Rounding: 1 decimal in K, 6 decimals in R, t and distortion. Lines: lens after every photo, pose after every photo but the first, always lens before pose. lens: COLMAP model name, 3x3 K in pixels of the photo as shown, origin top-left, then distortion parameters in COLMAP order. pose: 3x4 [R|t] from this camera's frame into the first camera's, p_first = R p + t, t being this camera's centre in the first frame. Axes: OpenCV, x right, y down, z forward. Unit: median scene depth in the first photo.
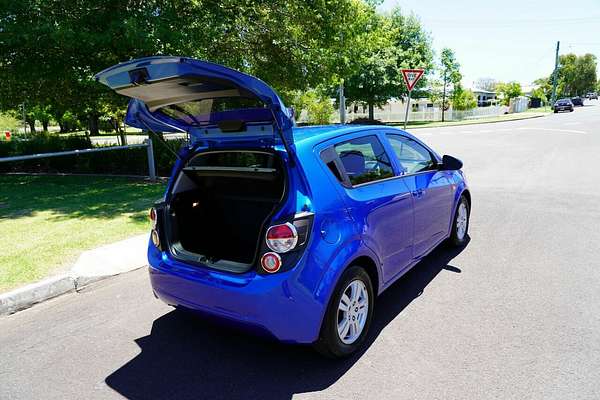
lens RADIAL K [[405.6, 0, 298.2], [0, 405.6, 196.8], [0, 0, 1]] dist [-0.025446, 0.021109]
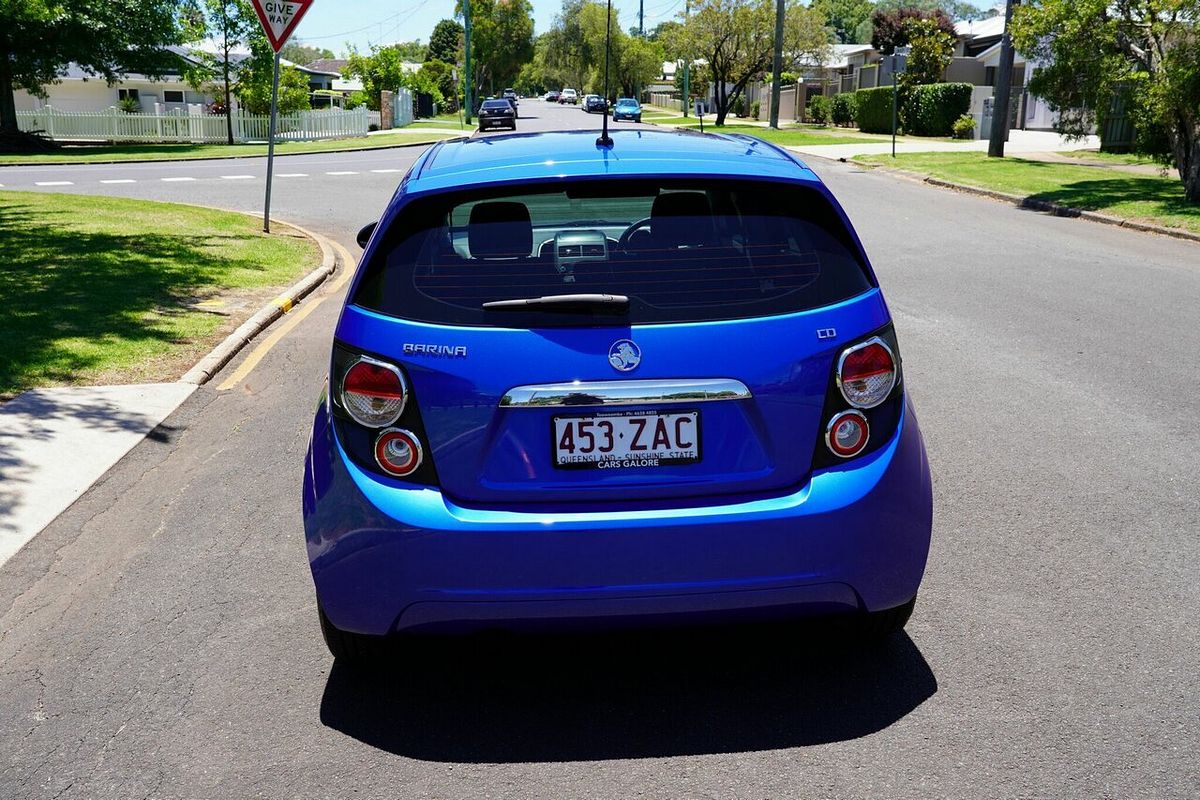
lens RADIAL K [[1134.3, 0, 591.3], [0, 1134.3, 401.6], [0, 0, 1]] dist [0.046606, -0.013745]
pose [[0.763888, -0.116114, 0.634817, -0.070518], [0.093690, 0.993212, 0.068929, 0.001053], [-0.638511, 0.006821, 0.769582, 0.015446]]
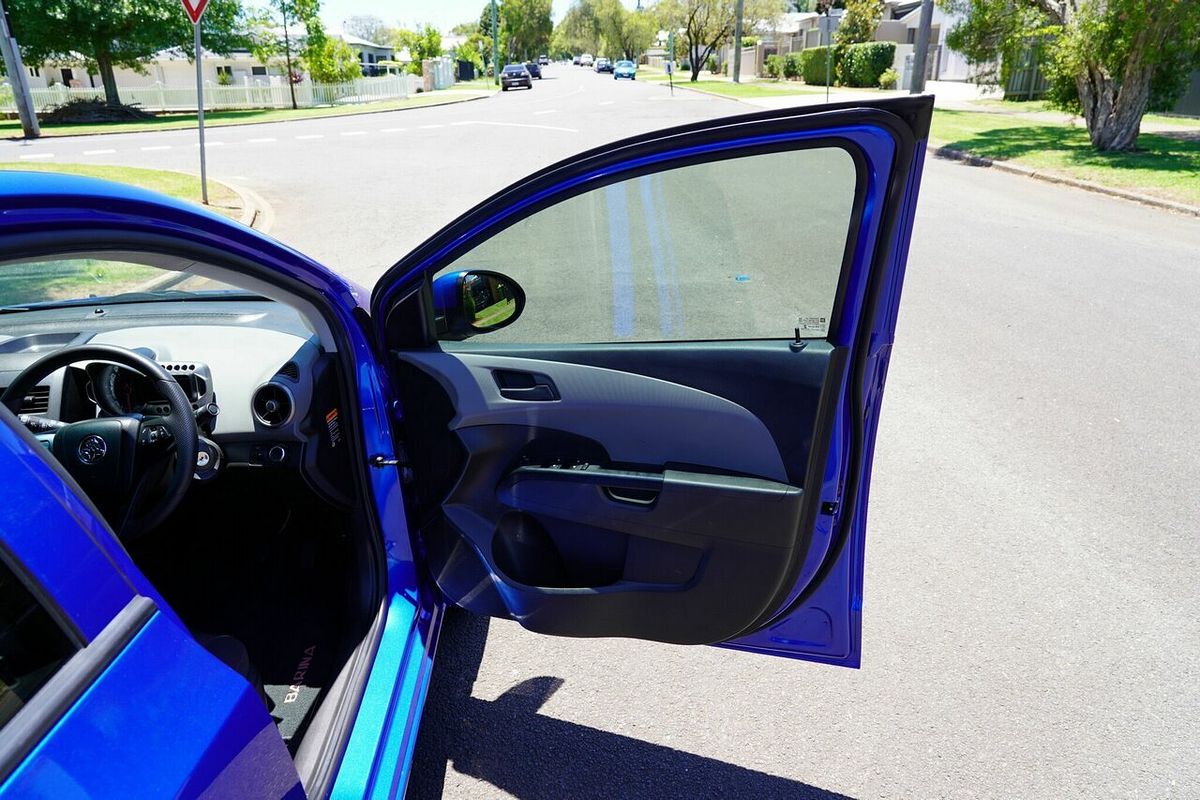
lens RADIAL K [[811.1, 0, 596.3], [0, 811.1, 393.5], [0, 0, 1]] dist [-0.025446, 0.021109]
pose [[0.778071, -0.207970, 0.592751, 0.022581], [0.113455, 0.974613, 0.193022, -0.013758], [-0.617845, -0.082934, 0.781914, 0.069704]]
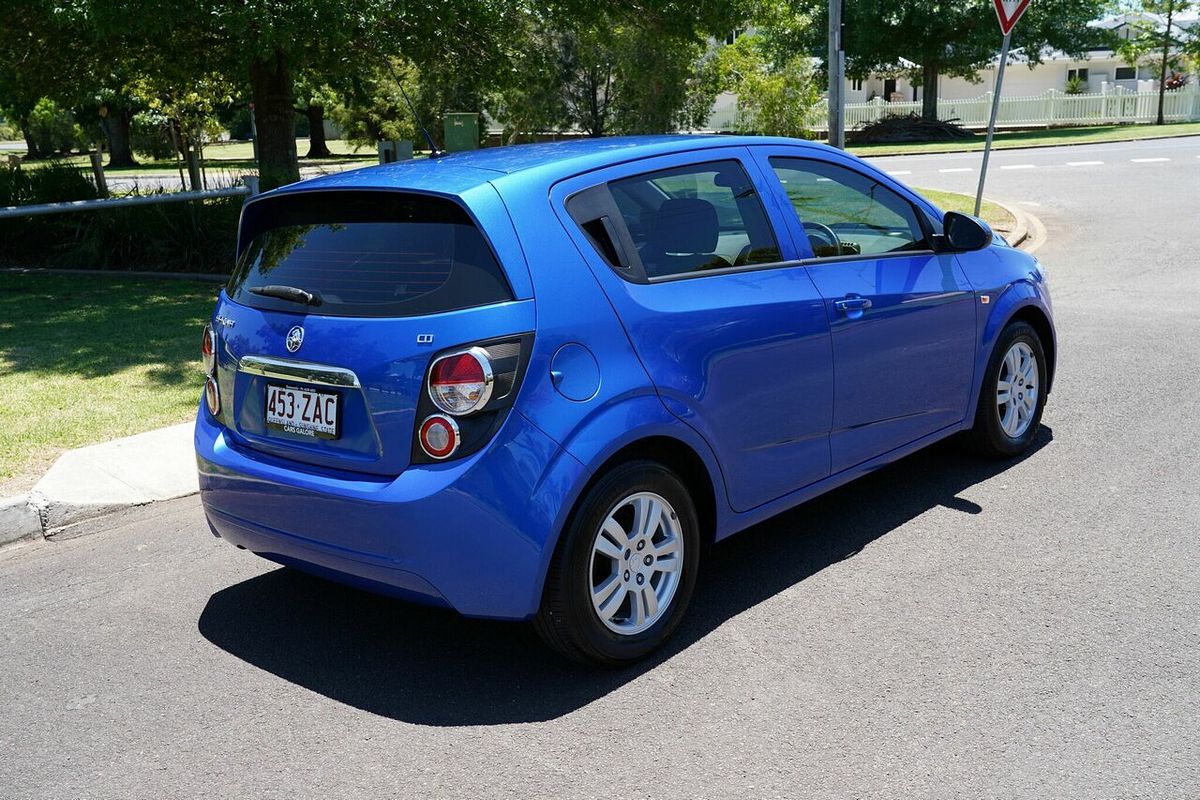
lens RADIAL K [[1217.3, 0, 596.5], [0, 1217.3, 399.8], [0, 0, 1]] dist [0.047374, -0.010523]
pose [[0.994762, 0.019330, -0.100372, 0.016552], [-0.015819, 0.999239, 0.035656, 0.004541], [0.100985, -0.033881, 0.994311, -0.023387]]
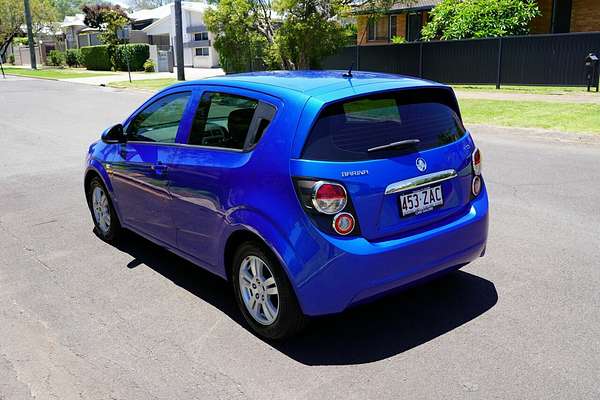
lens RADIAL K [[608.6, 0, 298.3], [0, 608.6, 199.9], [0, 0, 1]] dist [0.047374, -0.010523]
pose [[0.262006, -0.189117, 0.946355, -0.118391], [0.203264, 0.969428, 0.137453, -0.008599], [-0.943418, 0.156346, 0.292436, 0.065245]]
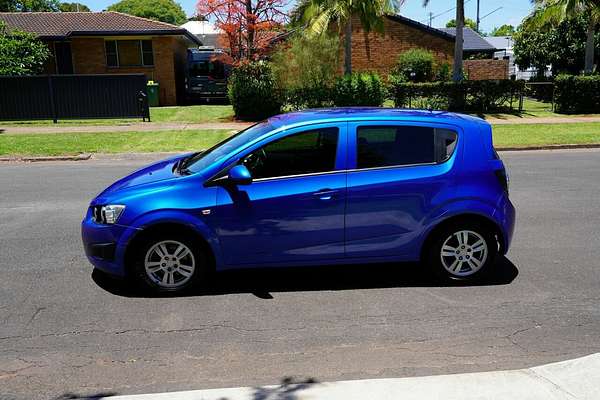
lens RADIAL K [[567.1, 0, 295.6], [0, 567.1, 200.8], [0, 0, 1]] dist [0.046606, -0.013745]
pose [[-0.667008, -0.107320, 0.737280, -0.101794], [0.190606, 0.932060, 0.308112, -0.044482], [-0.720257, 0.346043, -0.601236, 0.212278]]
